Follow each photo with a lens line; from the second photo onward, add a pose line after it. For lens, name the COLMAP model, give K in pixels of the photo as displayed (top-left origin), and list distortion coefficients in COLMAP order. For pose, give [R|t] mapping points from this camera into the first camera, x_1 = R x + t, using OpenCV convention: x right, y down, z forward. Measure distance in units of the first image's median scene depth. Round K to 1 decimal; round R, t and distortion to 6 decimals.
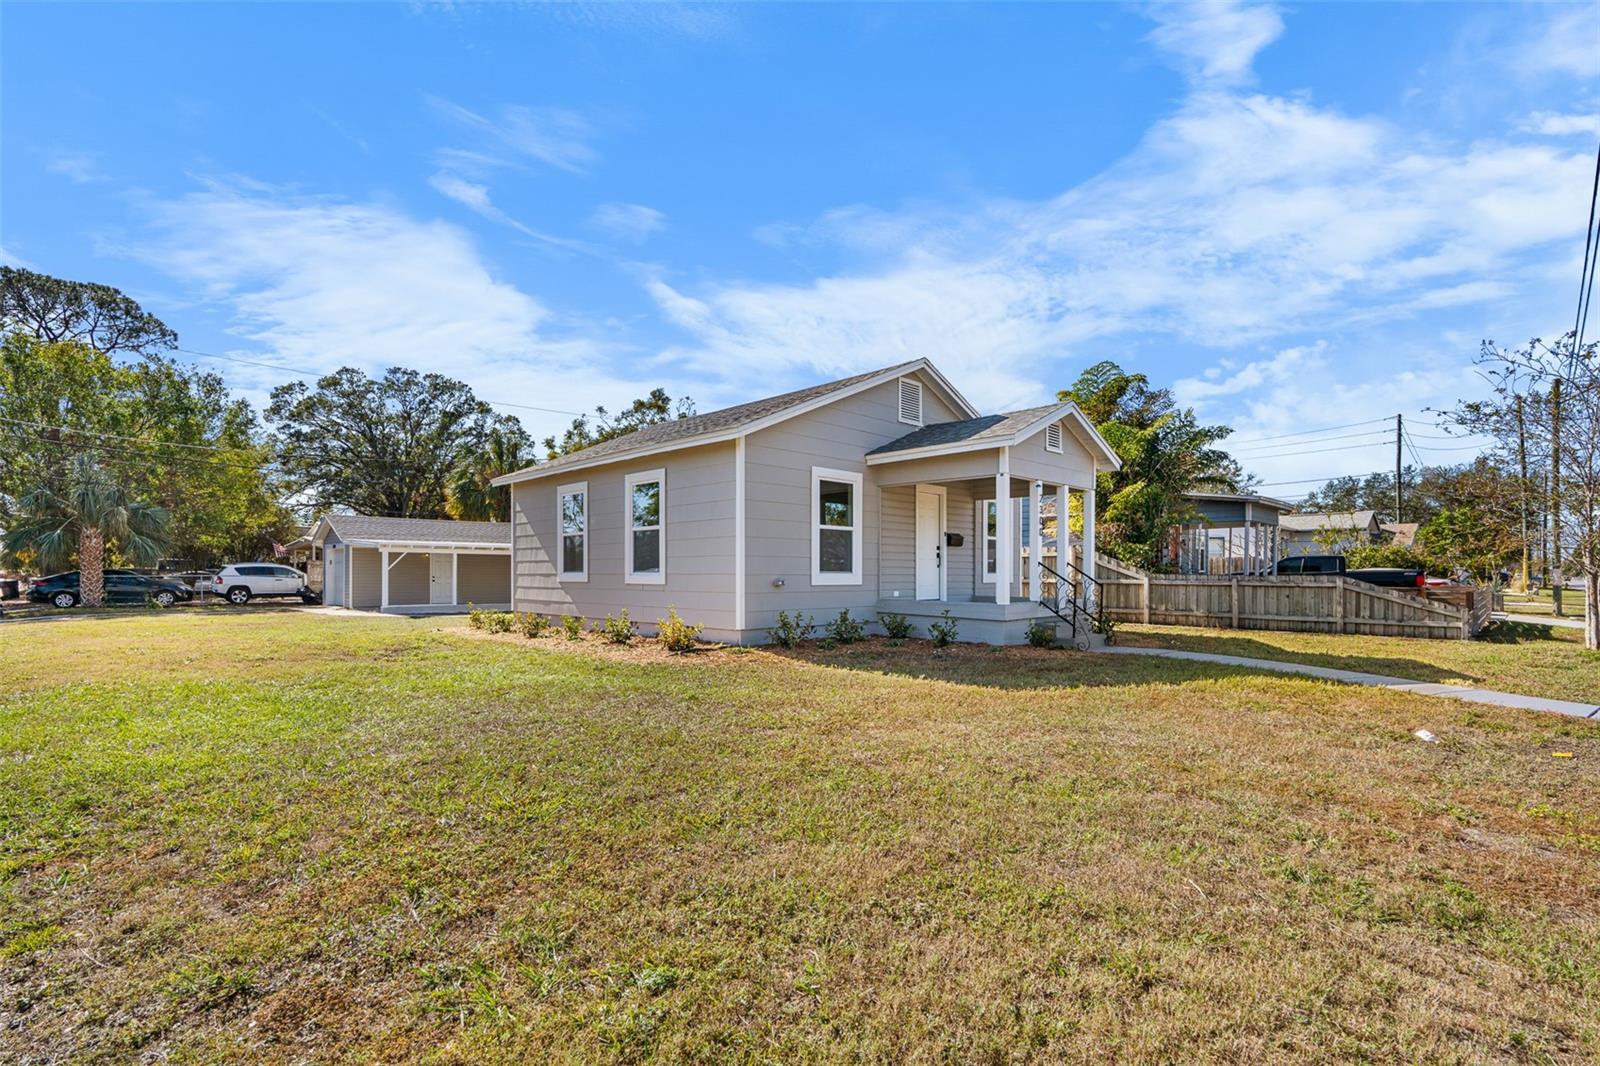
lens RADIAL K [[735.3, 0, 800.0], [0, 735.3, 533.0], [0, 0, 1]] dist [-0.002247, 0.000247]
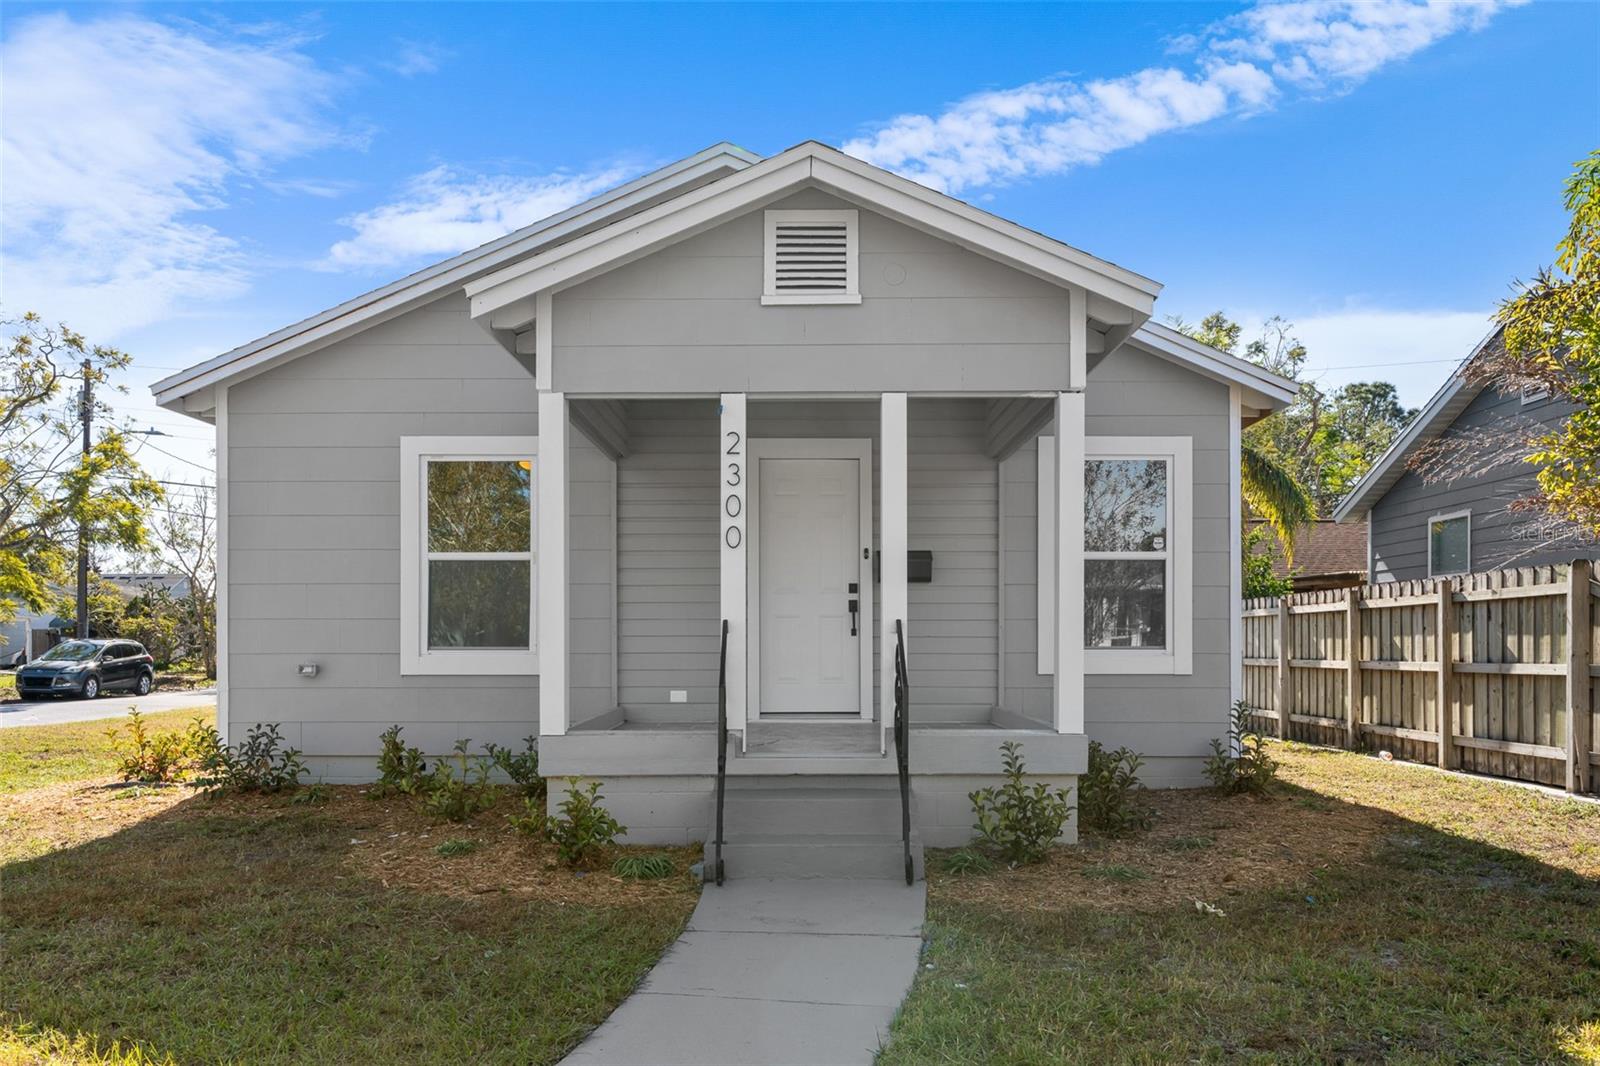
lens RADIAL K [[1156.5, 0, 795.5], [0, 1156.5, 592.7], [0, 0, 1]] dist [-0.000514, -0.001345]
pose [[0.716885, -0.034507, -0.696337, 0.514961], [0.041390, 0.999119, -0.006899, 0.021680], [0.695962, -0.023875, 0.717682, 0.428155]]
